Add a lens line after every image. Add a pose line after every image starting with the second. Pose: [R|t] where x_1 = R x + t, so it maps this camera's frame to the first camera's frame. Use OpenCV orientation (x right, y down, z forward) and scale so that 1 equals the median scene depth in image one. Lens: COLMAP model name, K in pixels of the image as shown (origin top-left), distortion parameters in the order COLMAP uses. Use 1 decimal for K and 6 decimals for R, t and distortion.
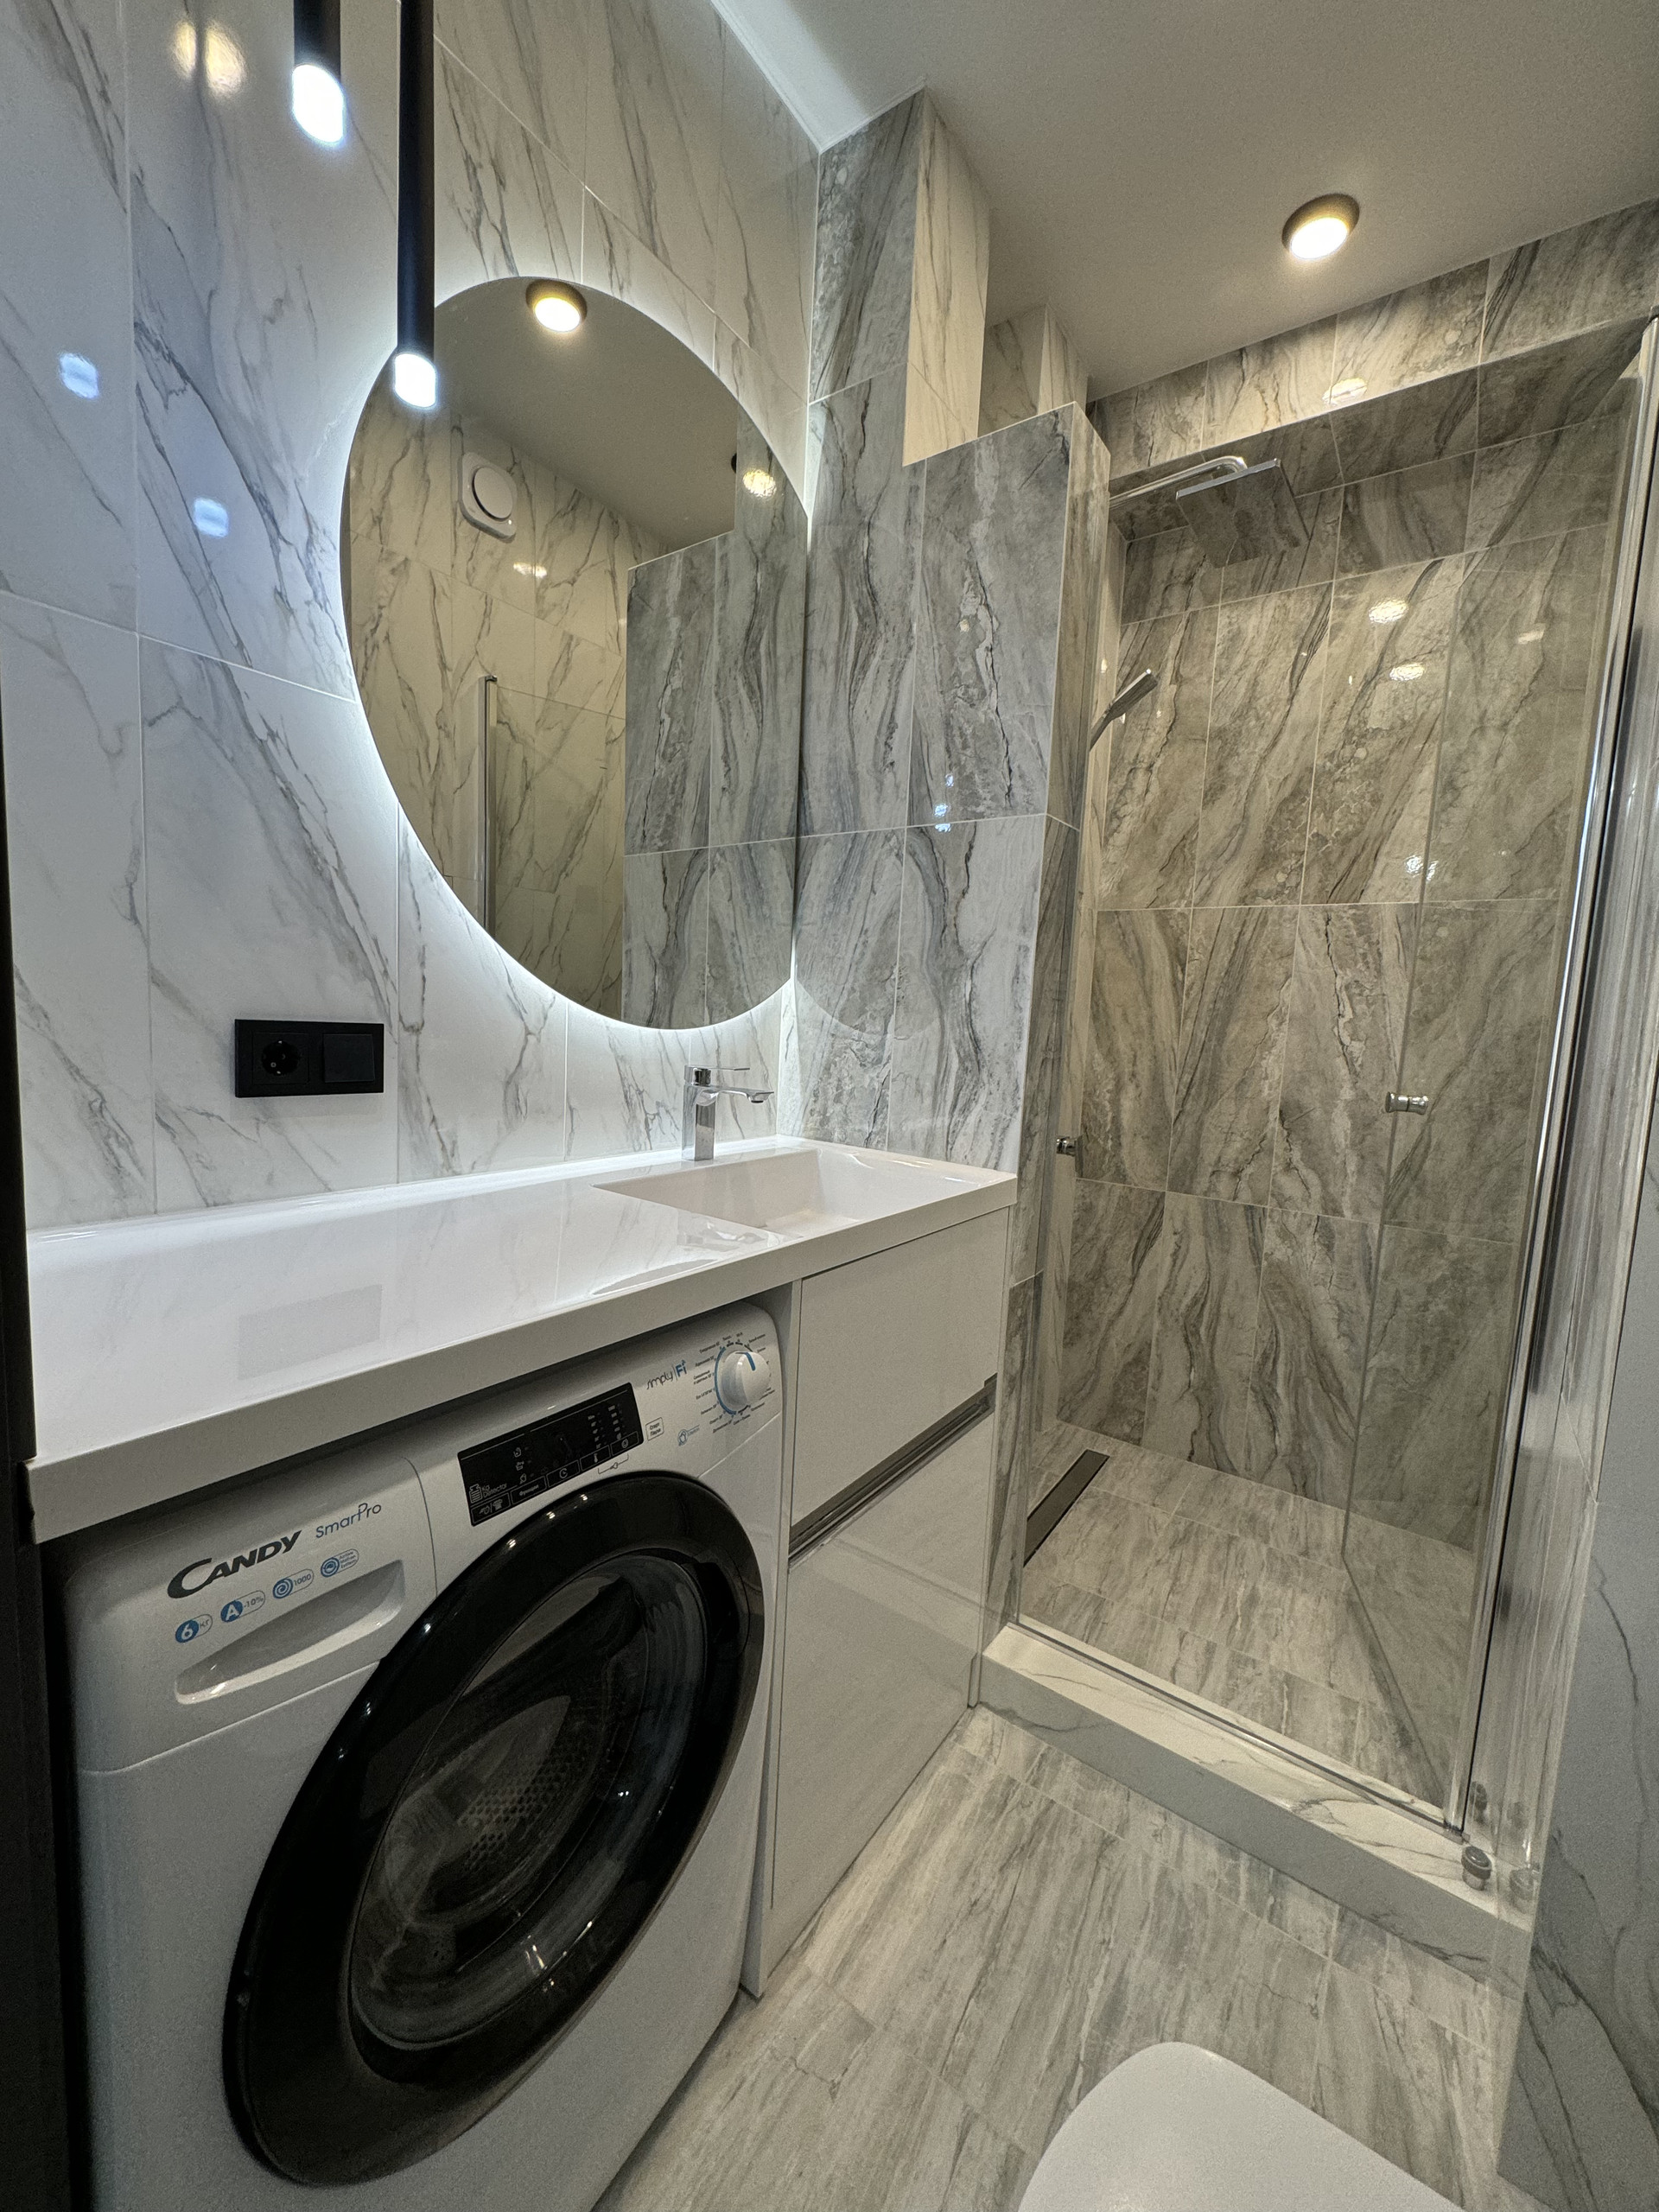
lens RADIAL K [[879.6, 0, 828.7], [0, 879.6, 1097.0], [0, 0, 1]] dist [-0.002770, 0.000319]
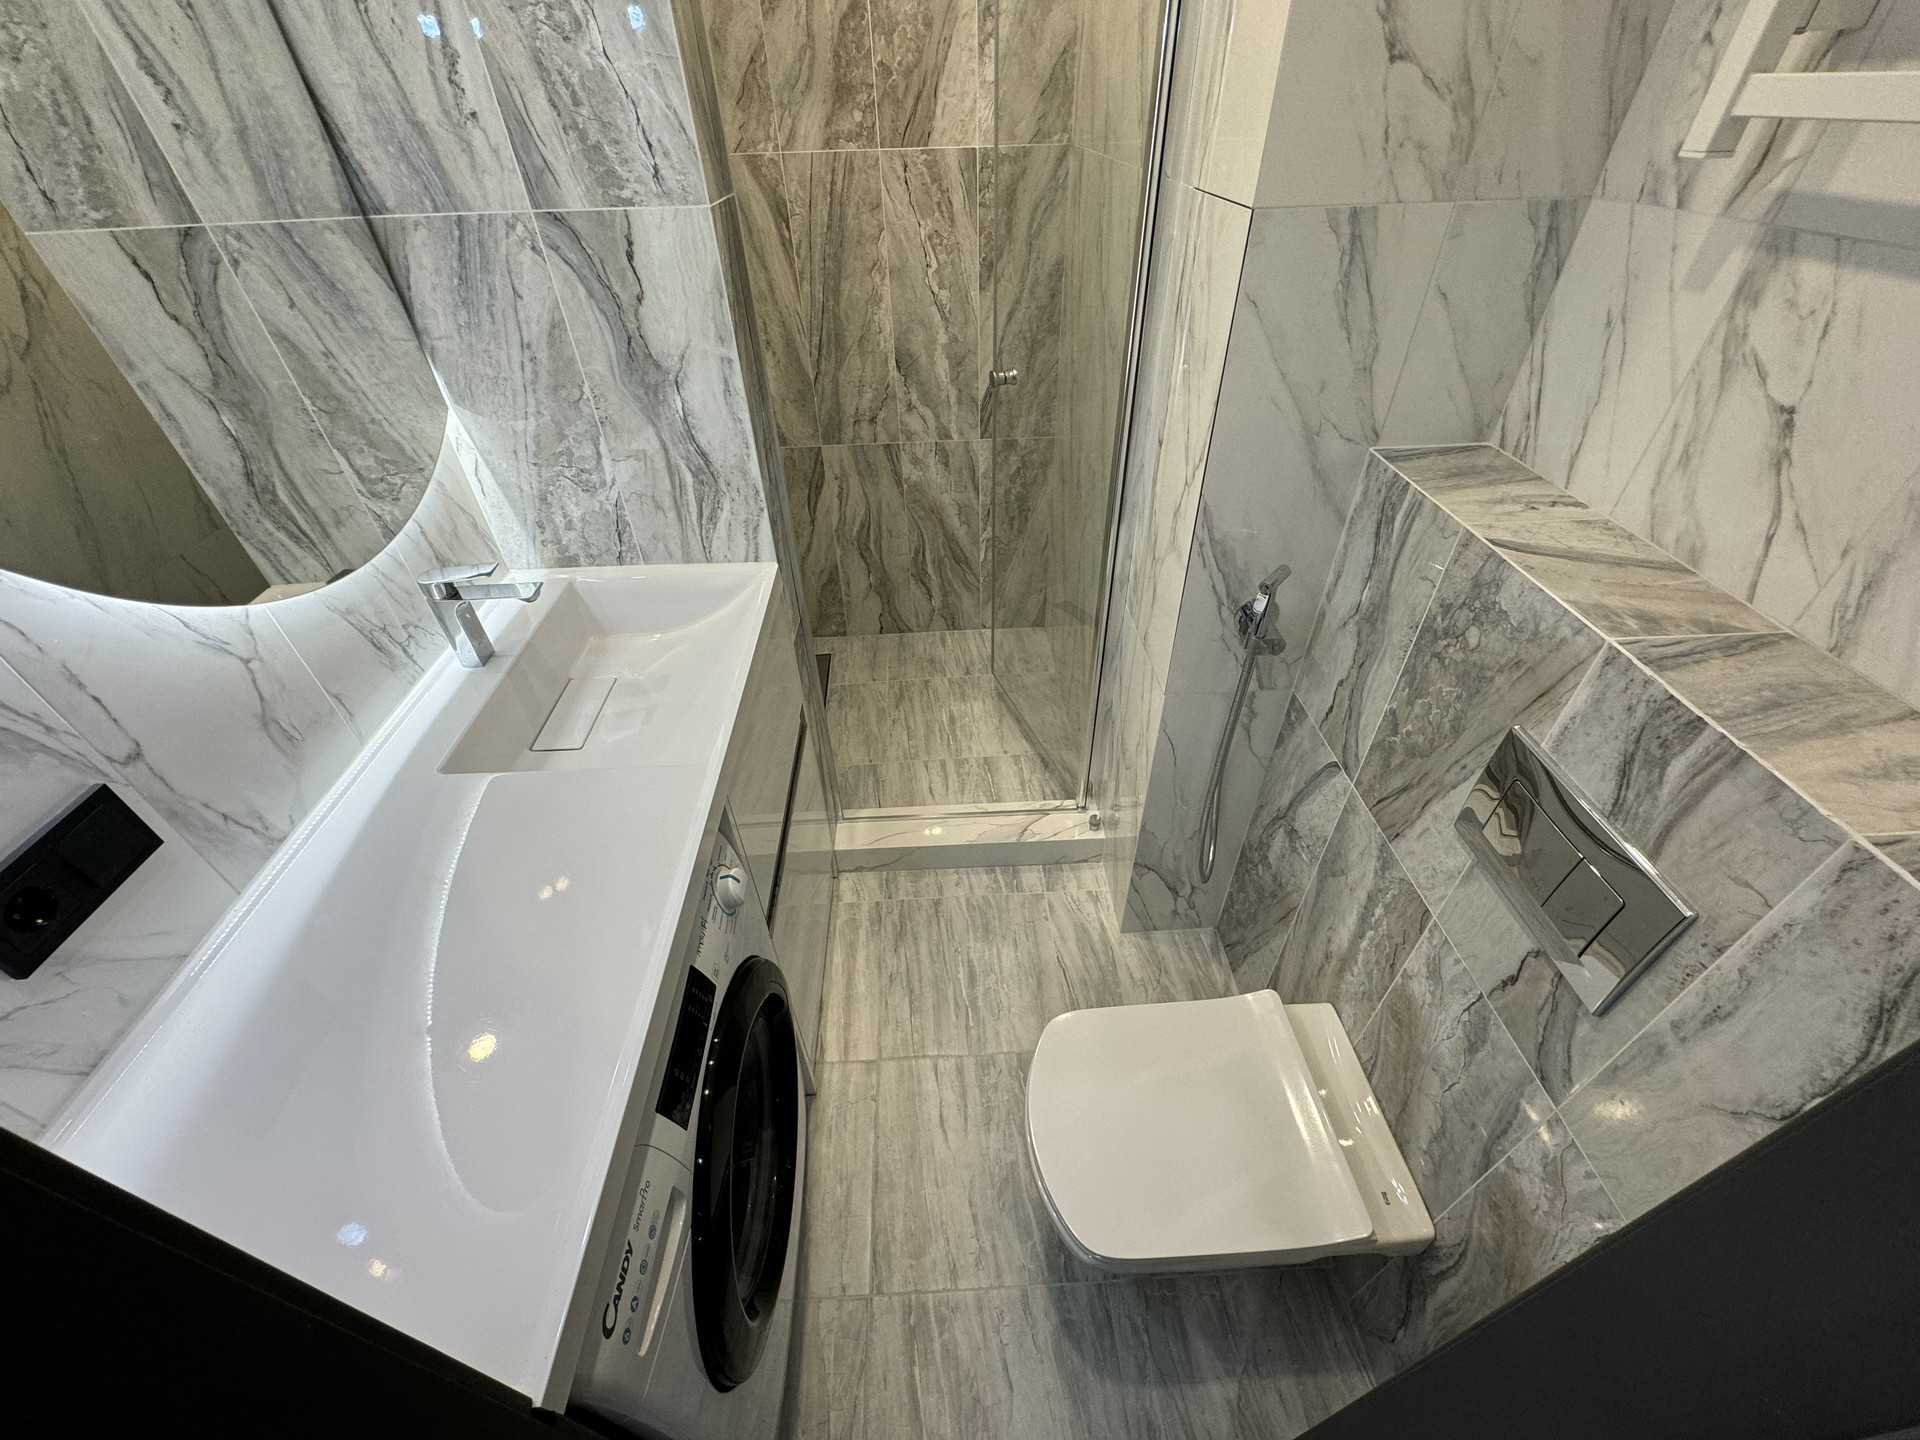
lens RADIAL K [[763.4, 0, 963.5], [0, 763.4, 718.8], [0, 0, 1]] dist [-0.002770, 0.000319]
pose [[0.783452, -0.447231, 0.431494, -0.104471], [0.125254, 0.793721, 0.595247, -0.268532], [-0.608699, -0.412301, 0.677860, 0.055581]]
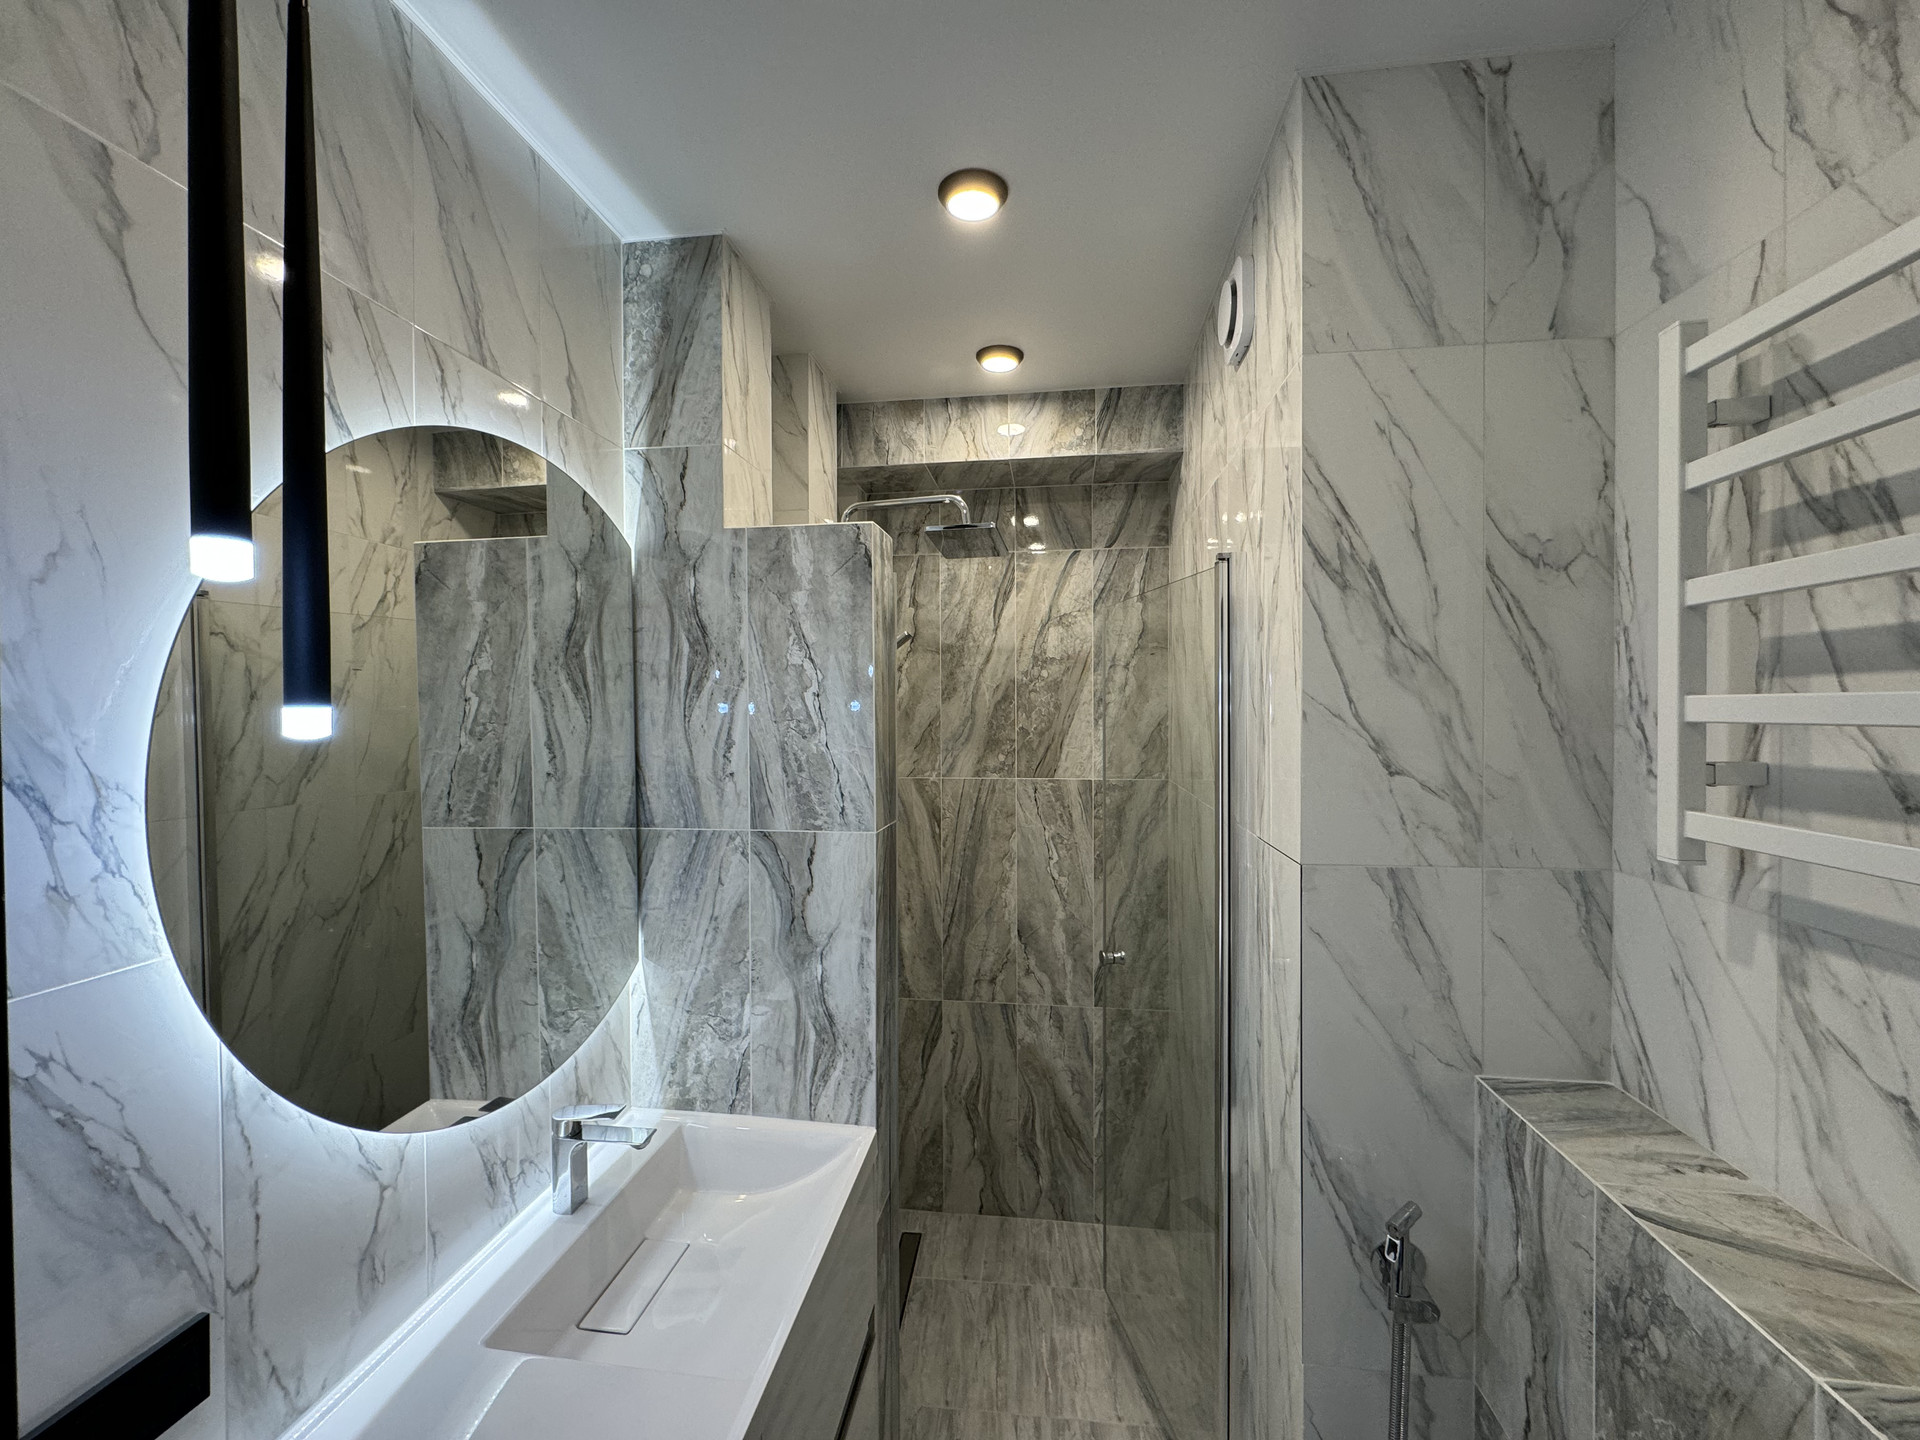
lens RADIAL K [[762.3, 0, 960.0], [0, 762.3, 720.0], [0, 0, 1]] dist [-0.002001, 0.000450]
pose [[0.882099, -0.061894, 0.466981, -0.110031], [0.099317, 0.993483, -0.055926, -0.324141], [-0.460476, 0.095712, 0.882497, -0.011477]]
